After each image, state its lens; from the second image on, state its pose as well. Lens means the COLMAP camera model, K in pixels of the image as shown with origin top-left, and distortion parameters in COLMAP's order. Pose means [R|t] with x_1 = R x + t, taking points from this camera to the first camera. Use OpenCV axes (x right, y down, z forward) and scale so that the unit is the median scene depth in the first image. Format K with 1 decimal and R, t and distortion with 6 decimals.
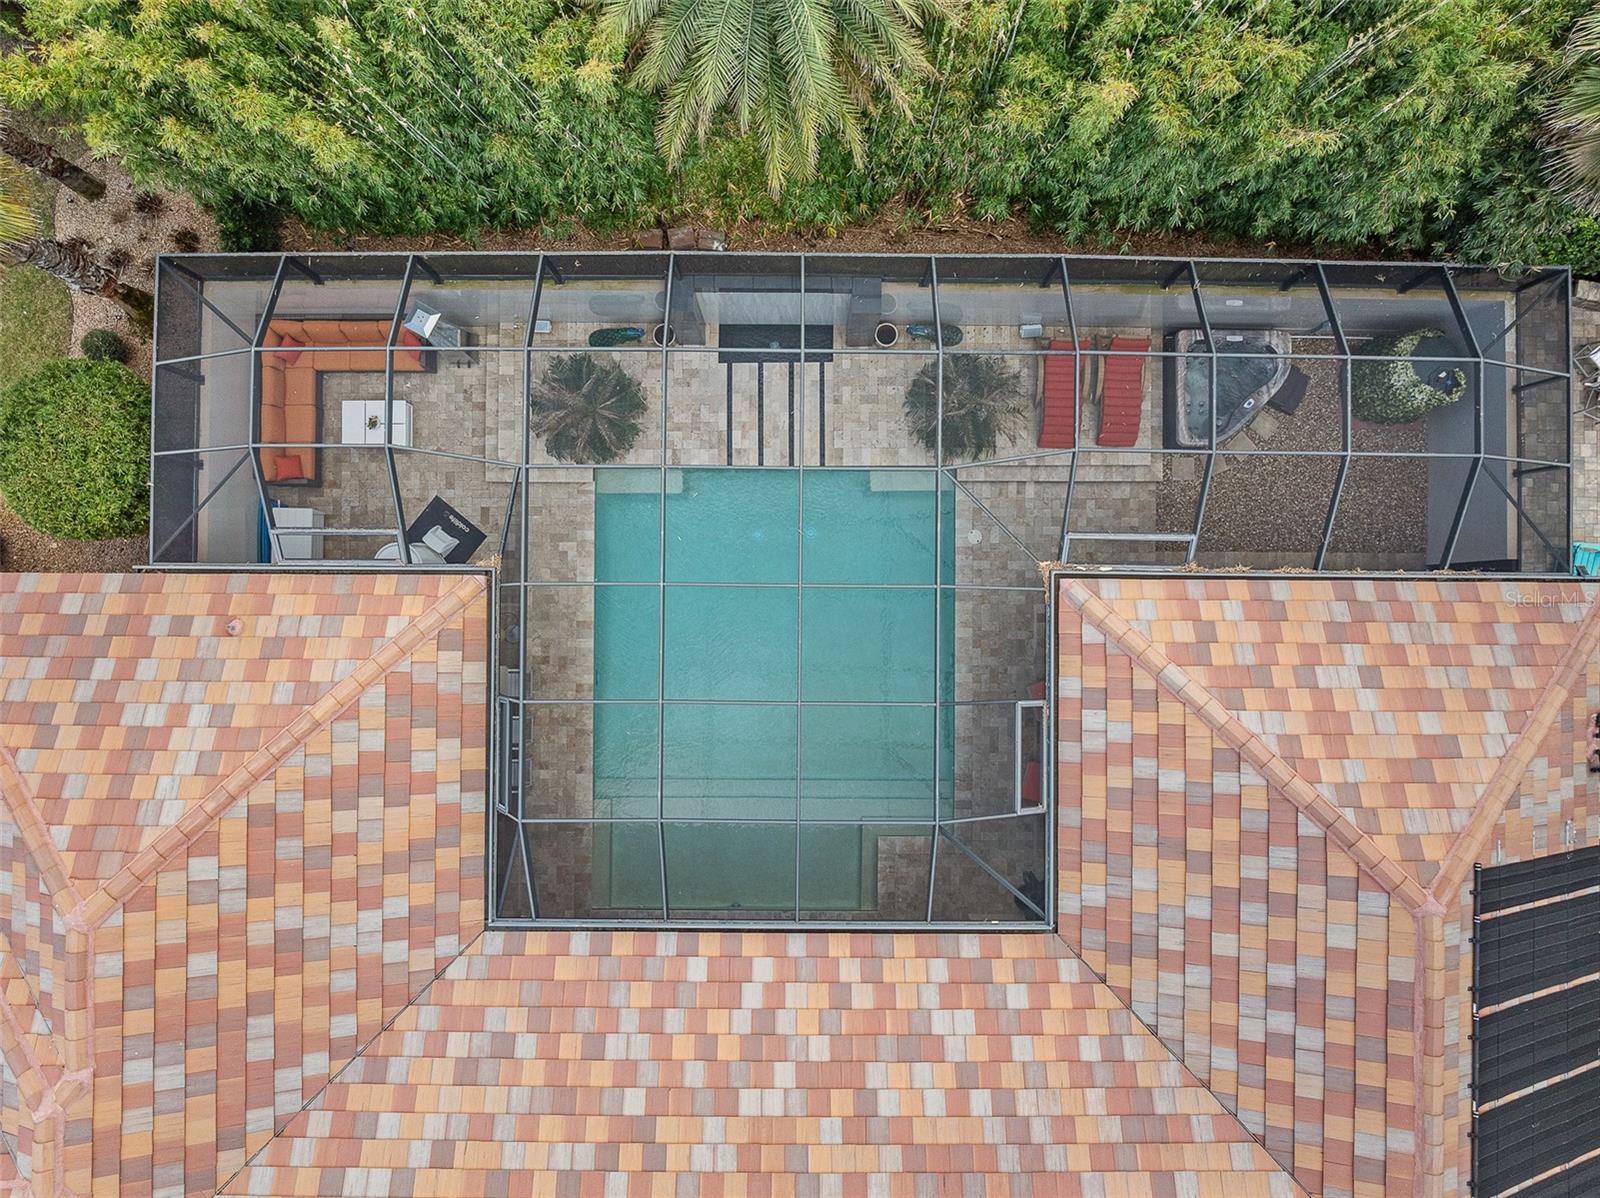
lens RADIAL K [[1117.8, 0, 805.0], [0, 1117.8, 596.3], [0, 0, 1]] dist [-0.051351, 0.023475]
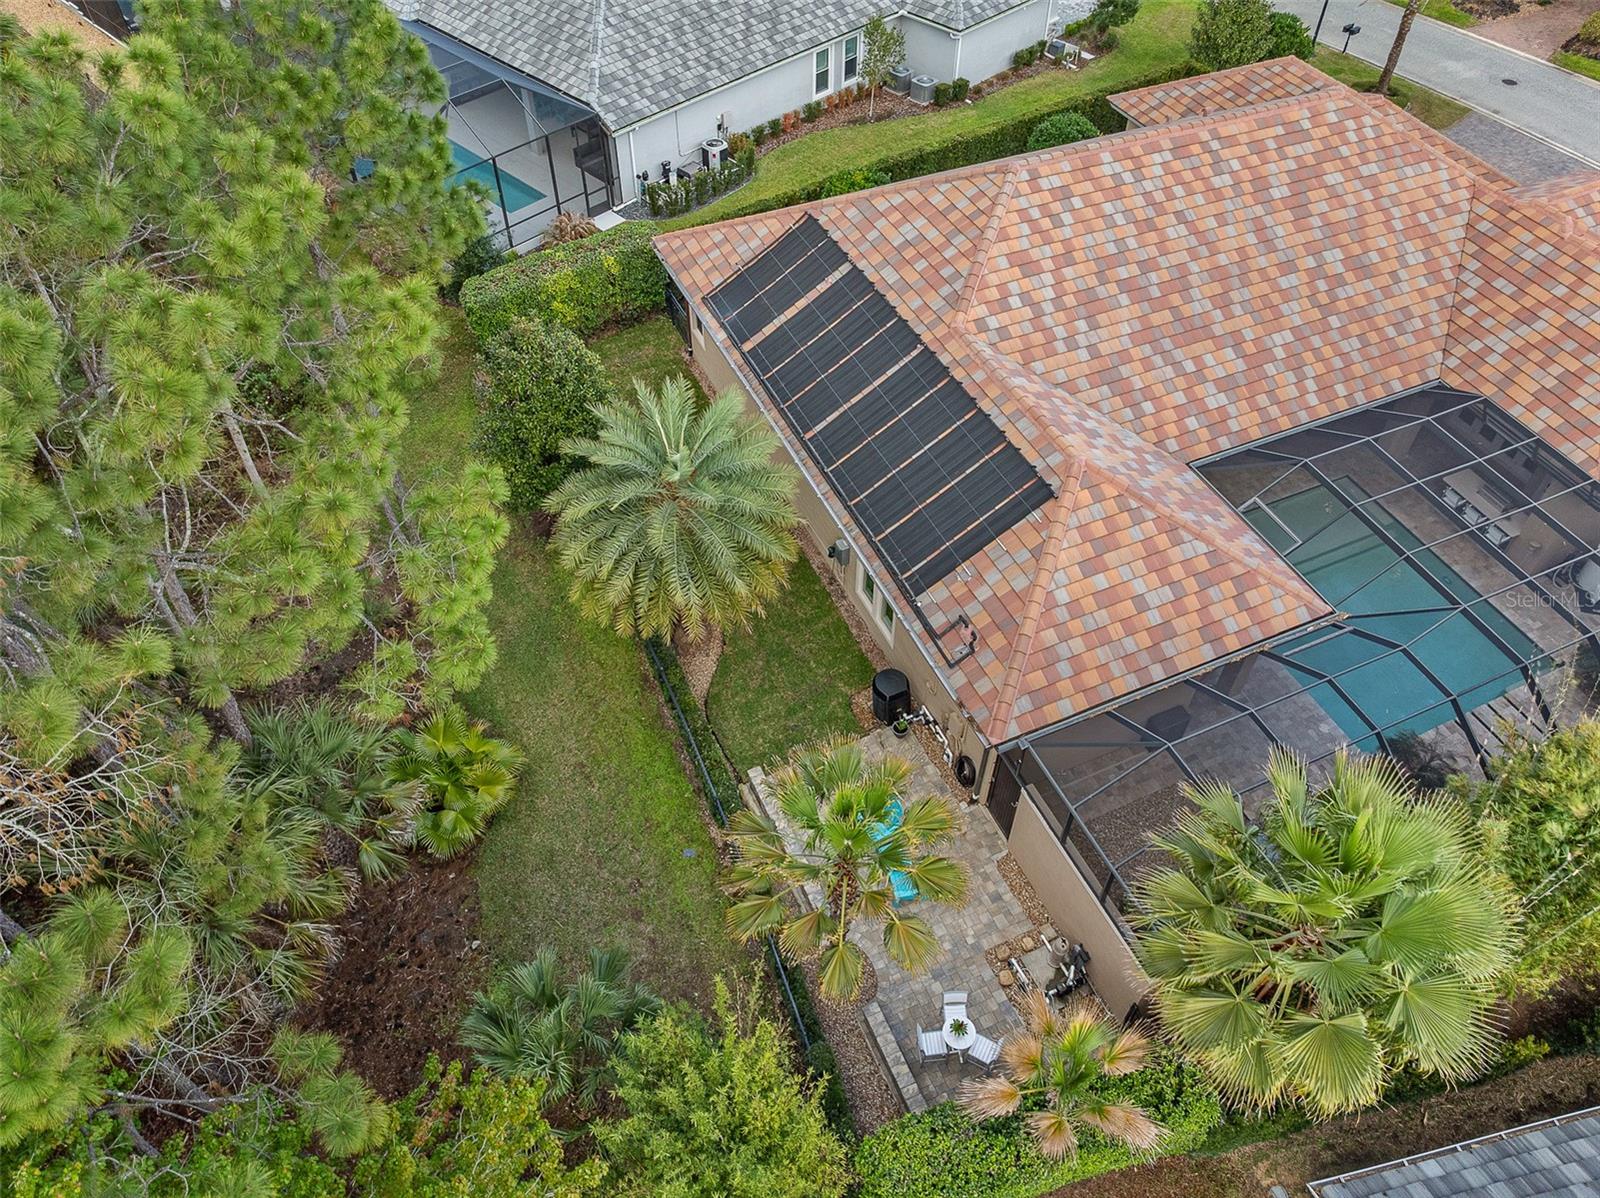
lens RADIAL K [[1117.8, 0, 805.0], [0, 1117.8, 596.3], [0, 0, 1]] dist [-0.051351, 0.023475]
pose [[-0.909650, 0.309445, -0.277093, 1.324925], [-0.415312, -0.665947, 0.619702, -0.649793], [0.007235, 0.678792, 0.734295, -0.090269]]
